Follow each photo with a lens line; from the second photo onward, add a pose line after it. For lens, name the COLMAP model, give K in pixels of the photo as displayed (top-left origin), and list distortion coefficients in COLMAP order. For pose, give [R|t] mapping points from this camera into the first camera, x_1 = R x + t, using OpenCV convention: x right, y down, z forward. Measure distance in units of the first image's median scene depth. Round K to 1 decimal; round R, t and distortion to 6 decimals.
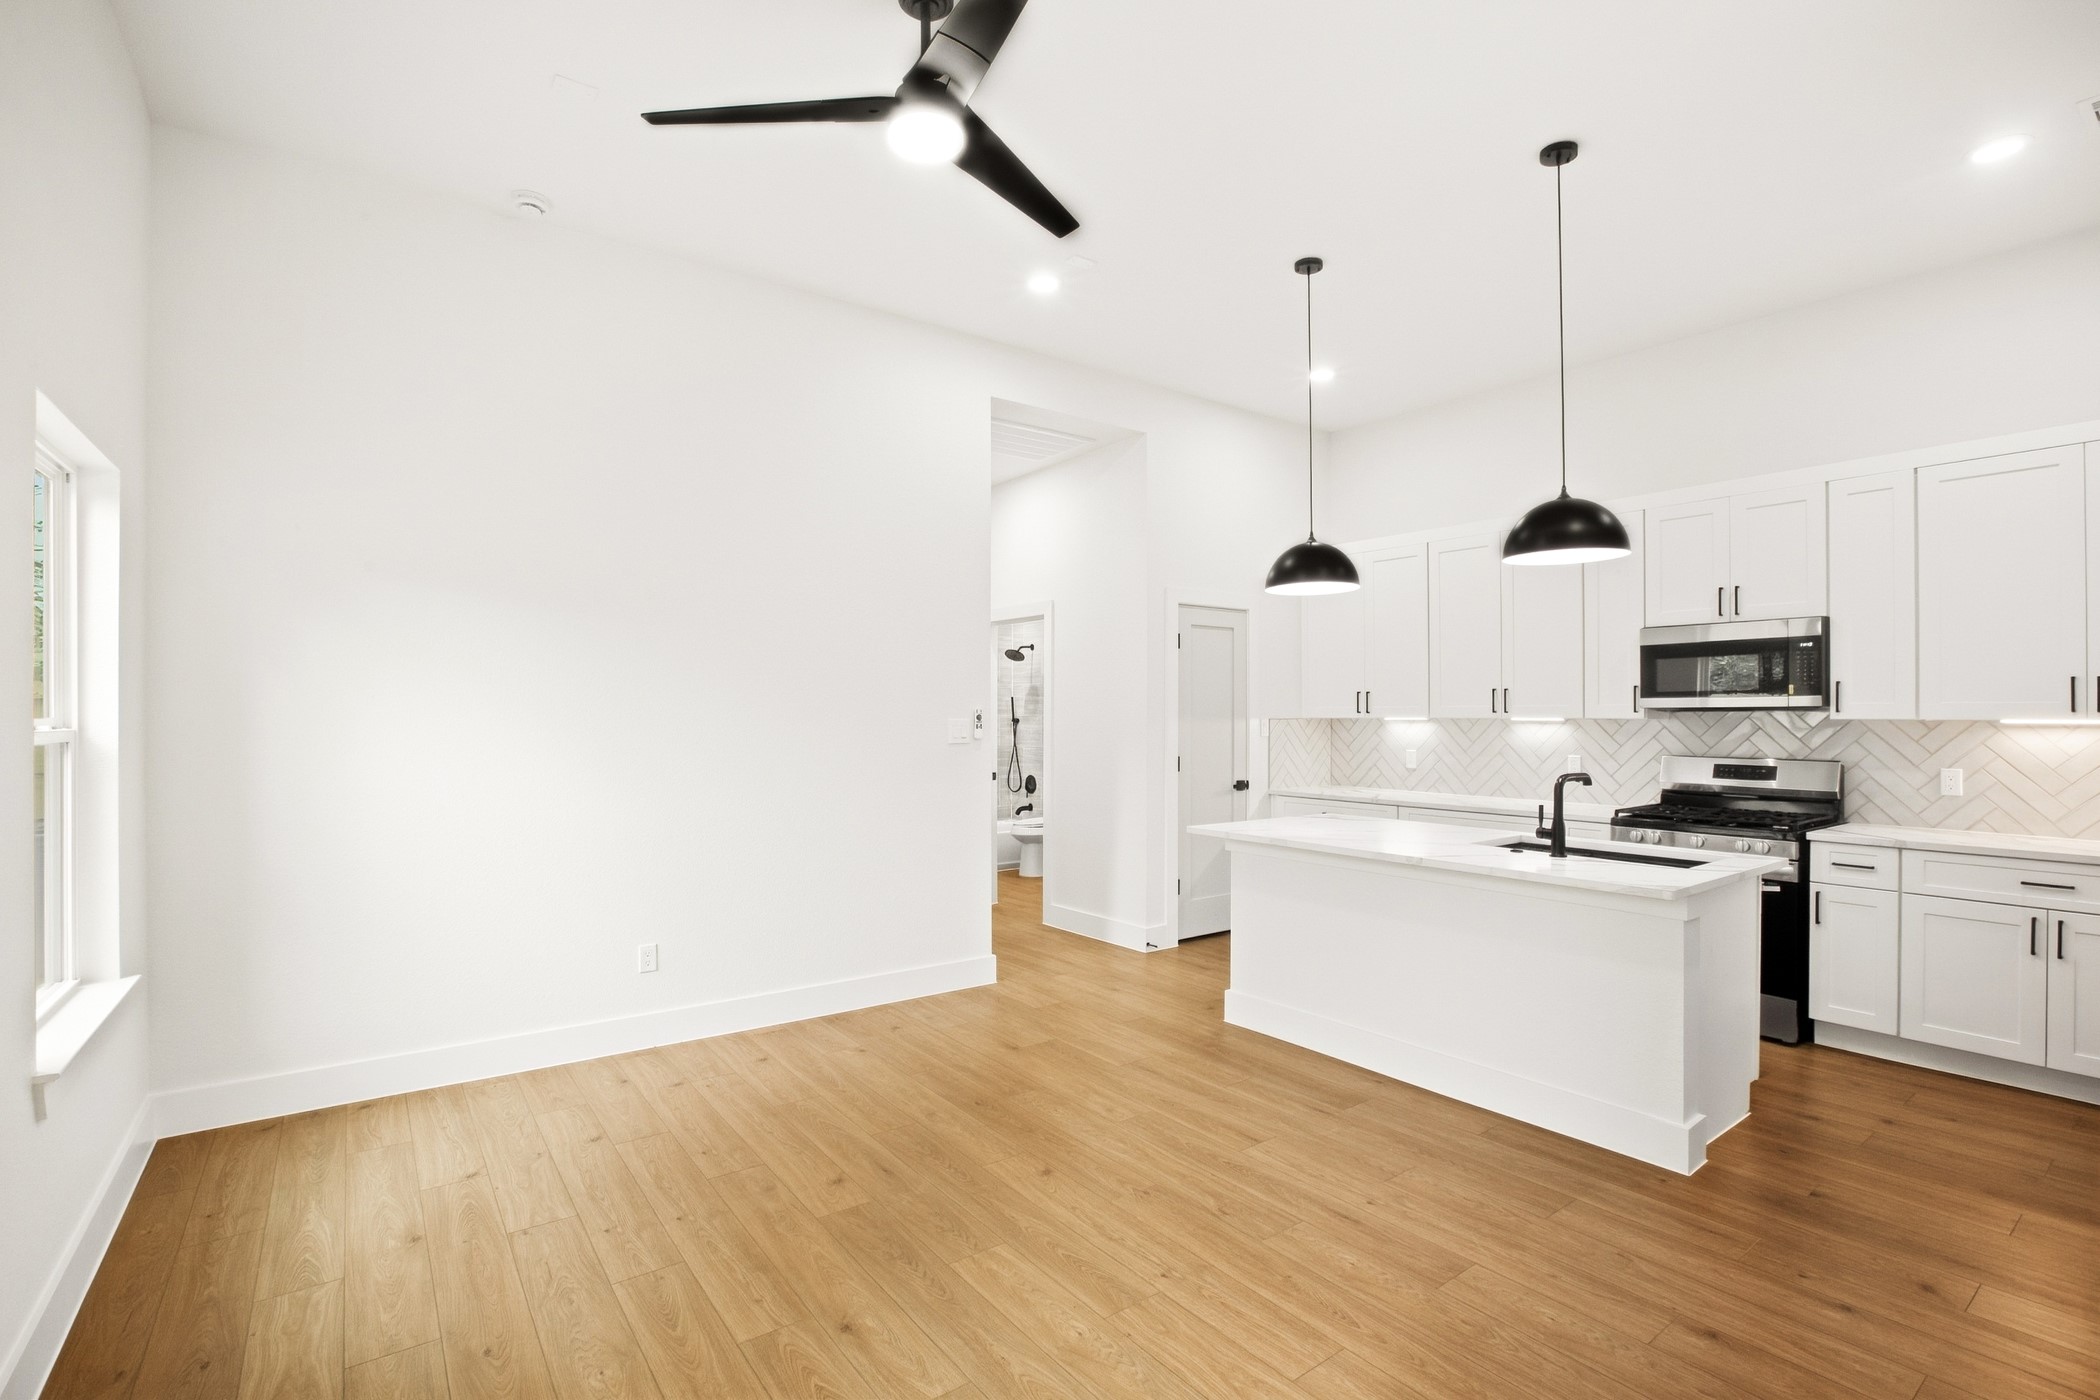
lens RADIAL K [[975.0, 0, 1052.1], [0, 975.0, 700.9], [0, 0, 1]] dist [-0.051067, 0.016396]
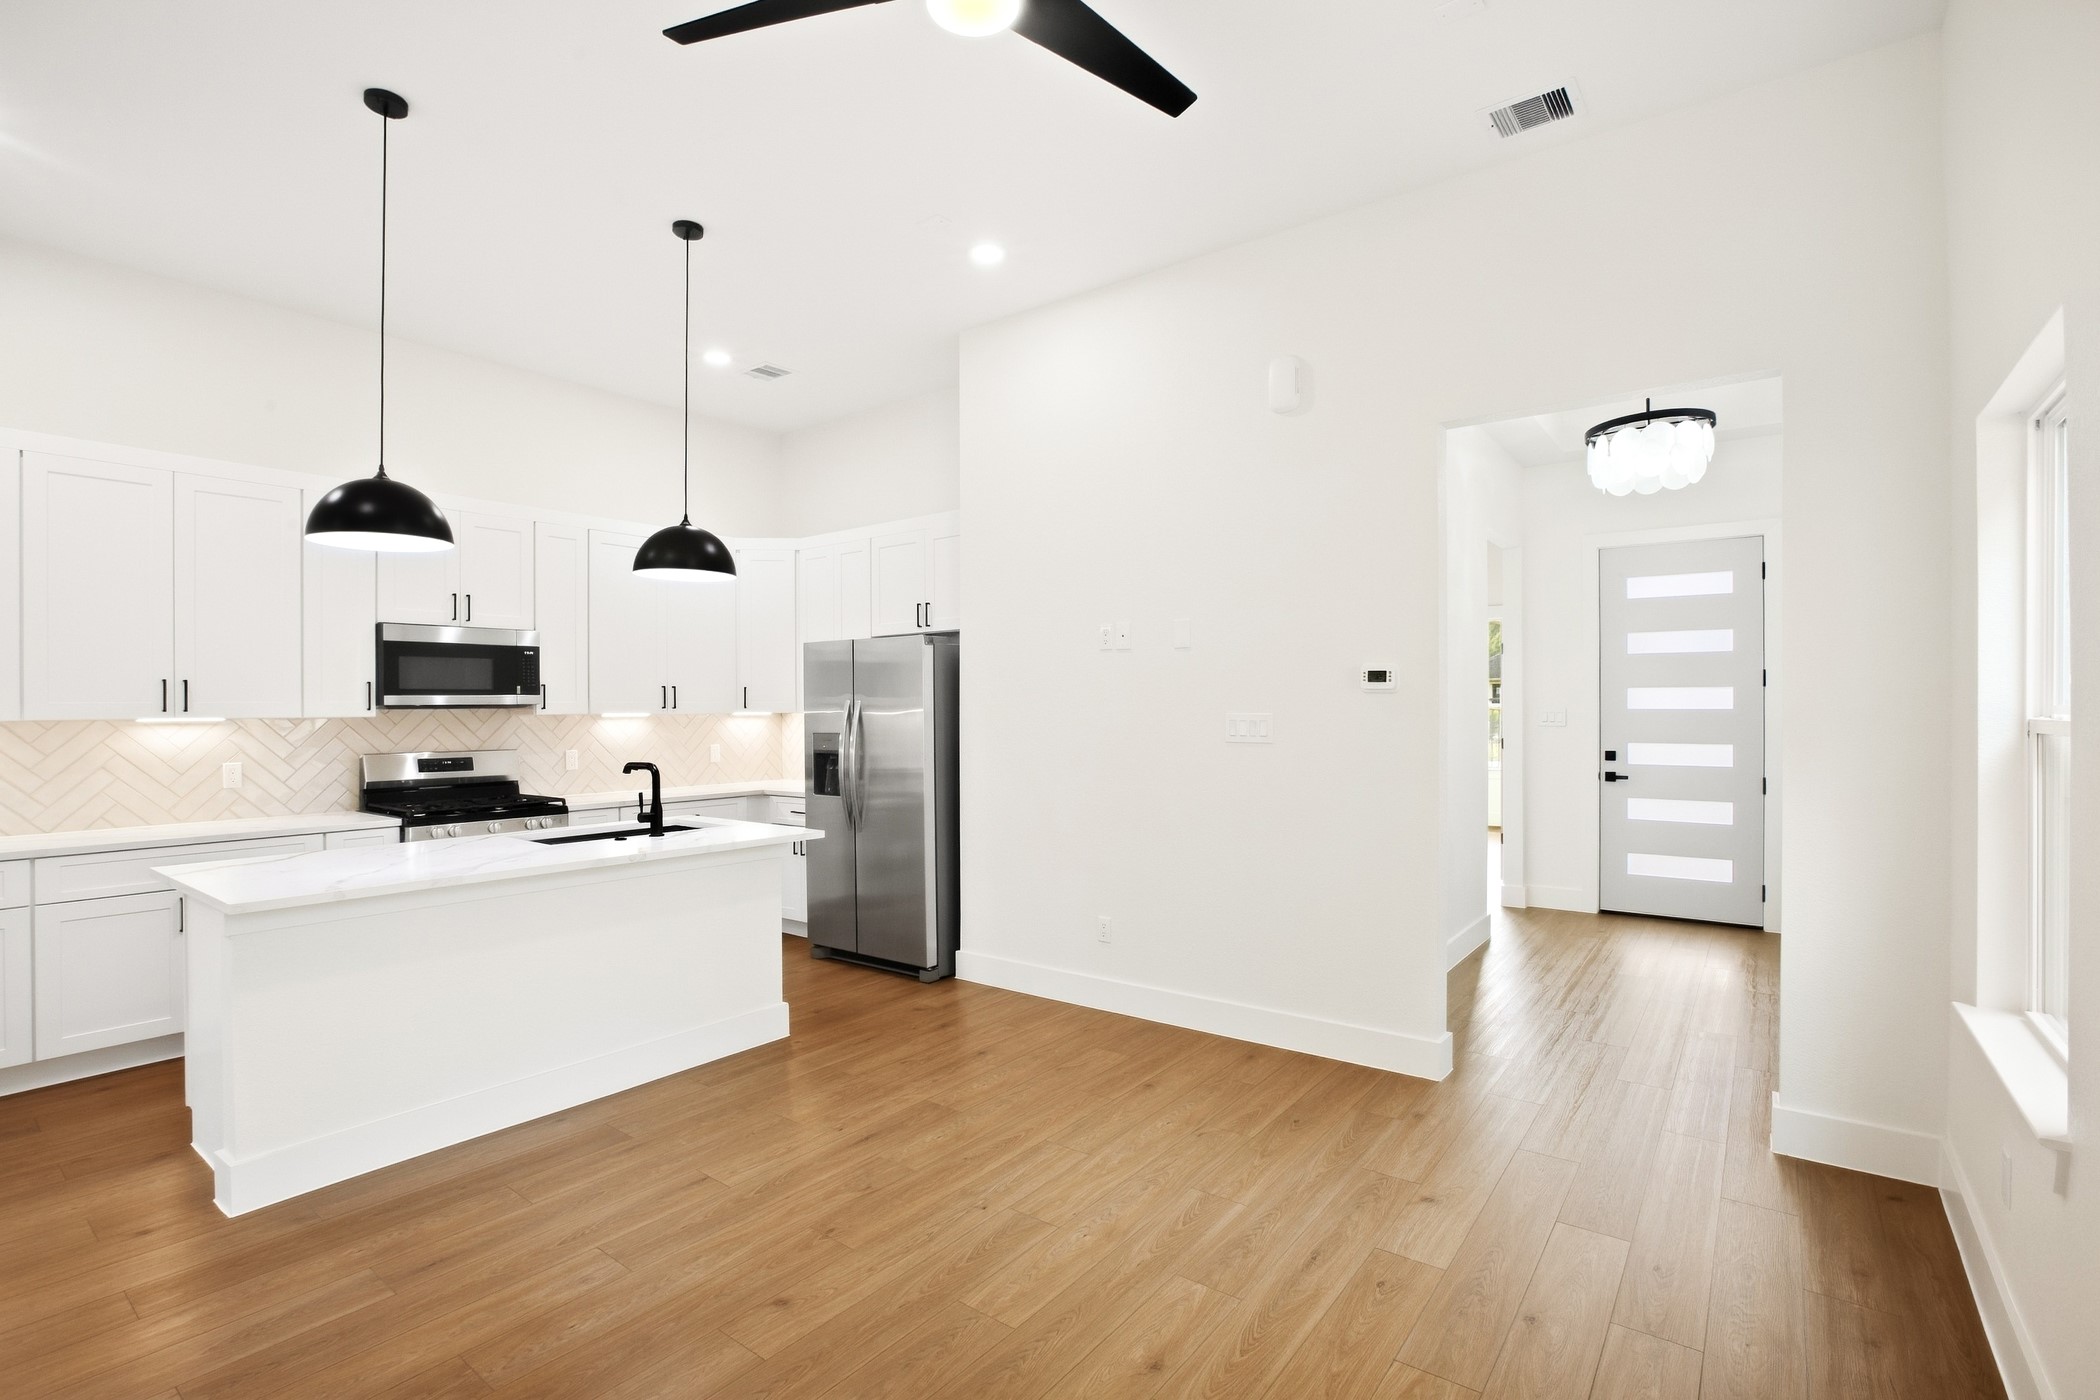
lens RADIAL K [[975.0, 0, 1049.6], [0, 975.0, 705.2], [0, 0, 1]] dist [-0.051067, 0.016396]
pose [[-0.280195, 0.002528, 0.959940, -0.568625], [-0.005884, 0.999973, -0.004351, 0.008575], [-0.959925, -0.006867, -0.280172, 0.716822]]
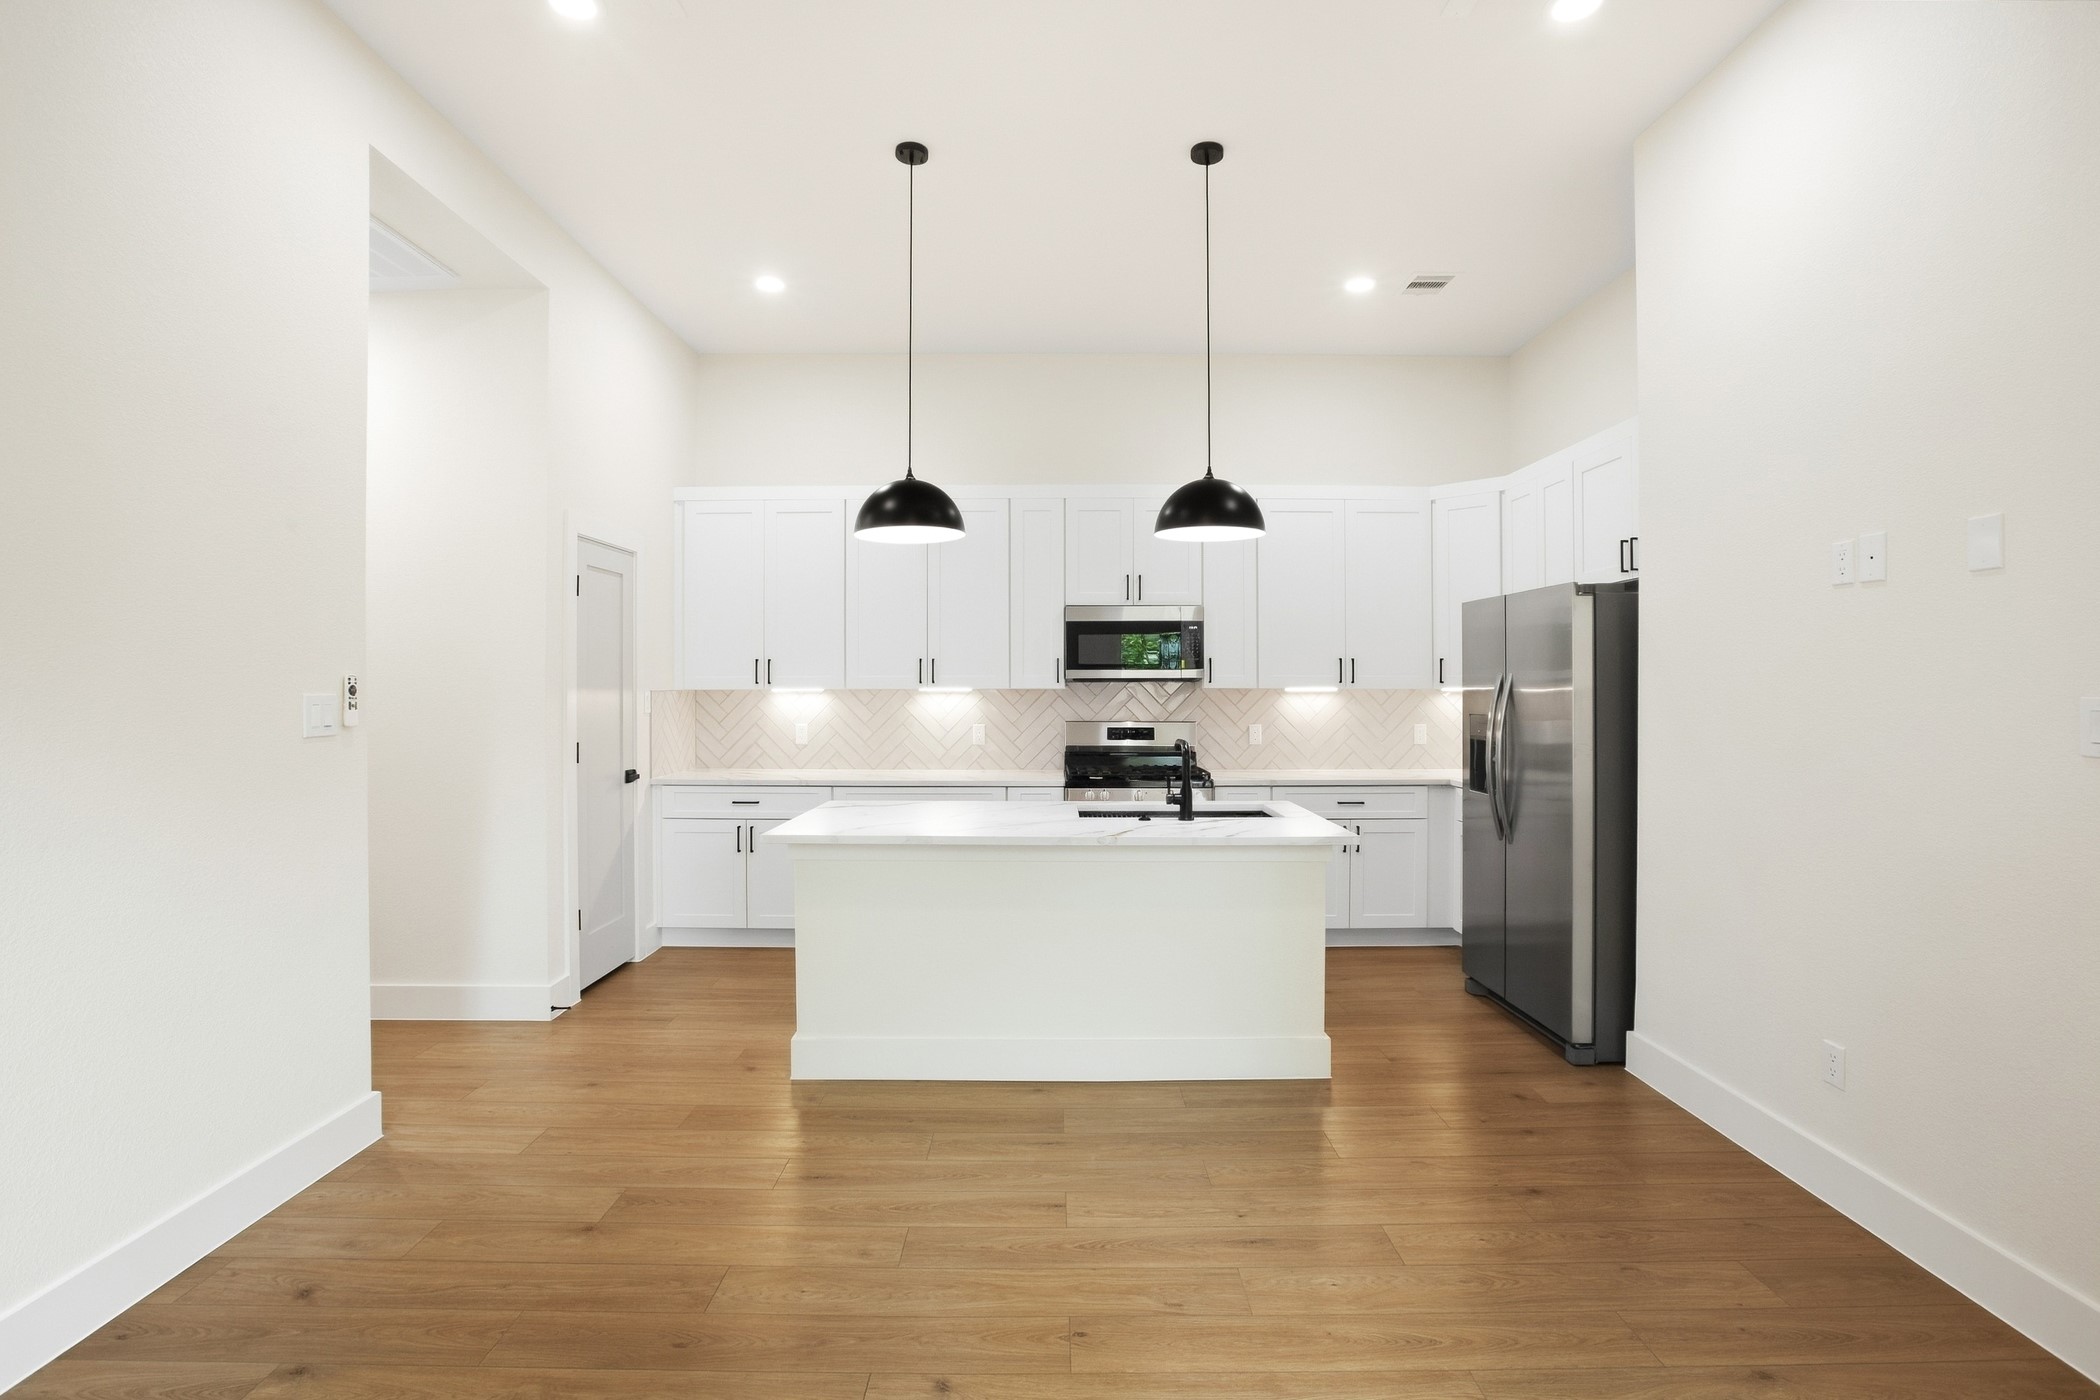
lens RADIAL K [[975.0, 0, 1050.2], [0, 975.0, 685.5], [0, 0, 1]] dist [-0.051067, 0.016396]
pose [[0.595337, -0.001090, 0.803476, -0.339277], [-0.008961, 0.999928, 0.007996, 0.007059], [-0.803426, -0.011961, 0.595284, 0.399866]]
